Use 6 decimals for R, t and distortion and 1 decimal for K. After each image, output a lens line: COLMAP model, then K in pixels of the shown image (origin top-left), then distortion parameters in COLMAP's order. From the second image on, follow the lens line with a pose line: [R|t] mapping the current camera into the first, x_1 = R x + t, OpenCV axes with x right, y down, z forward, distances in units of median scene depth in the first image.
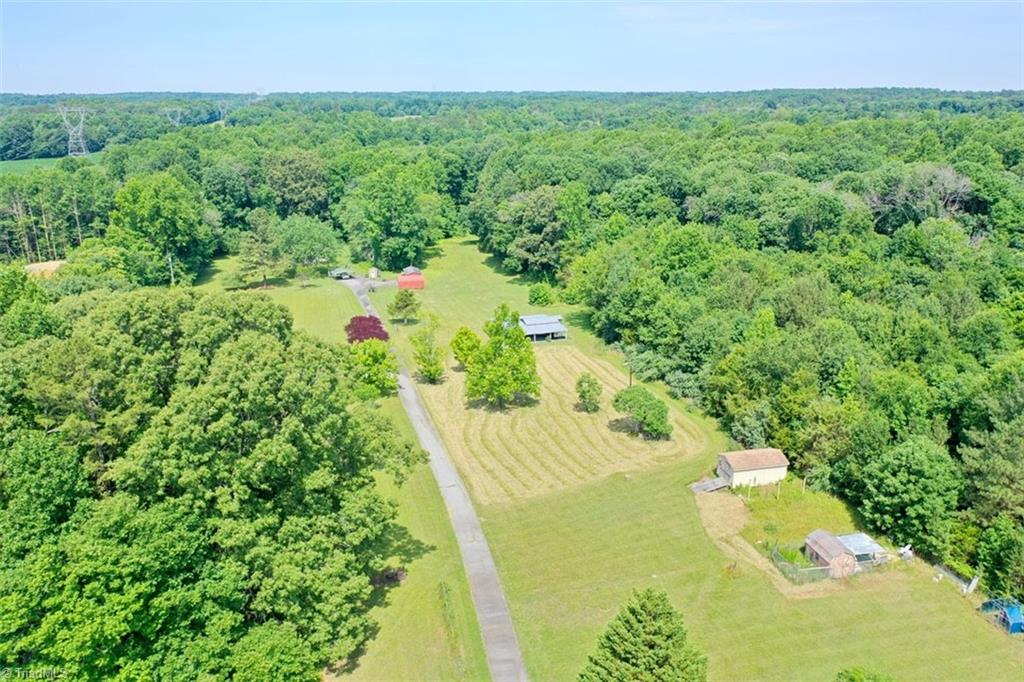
lens RADIAL K [[801.5, 0, 514.1], [0, 801.5, 337.8], [0, 0, 1]] dist [-0.010508, 0.007418]
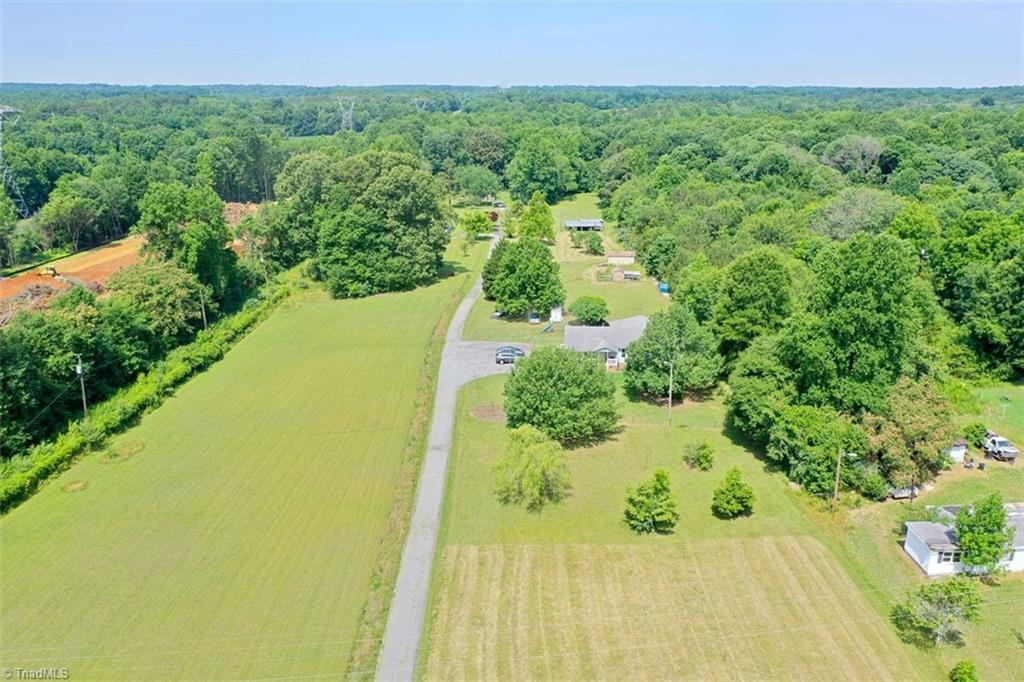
lens RADIAL K [[801.5, 0, 514.1], [0, 801.5, 337.8], [0, 0, 1]] dist [-0.010508, 0.007418]
pose [[0.959233, 0.088871, -0.268280, 0.274607], [-0.087051, 0.996028, 0.018698, 0.159627], [0.268877, 0.005418, 0.963159, -0.524842]]
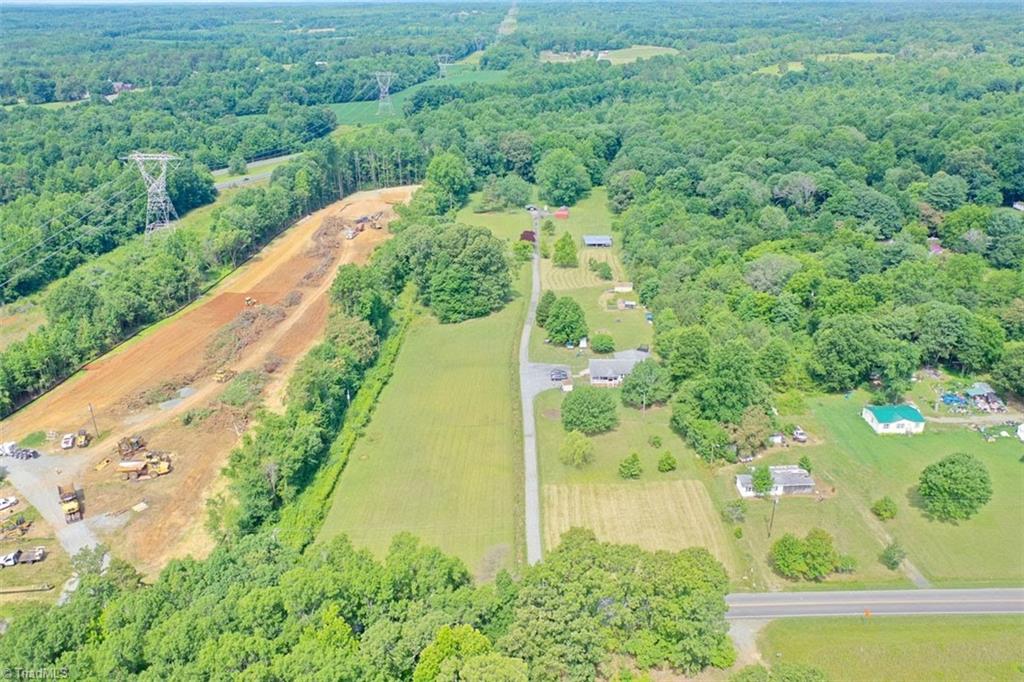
lens RADIAL K [[801.5, 0, 514.1], [0, 801.5, 337.8], [0, 0, 1]] dist [-0.010508, 0.007418]
pose [[0.956613, 0.108551, -0.270384, 0.343548], [-0.077466, 0.989363, 0.123129, -0.001549], [0.280874, -0.096841, 0.954846, -1.011868]]
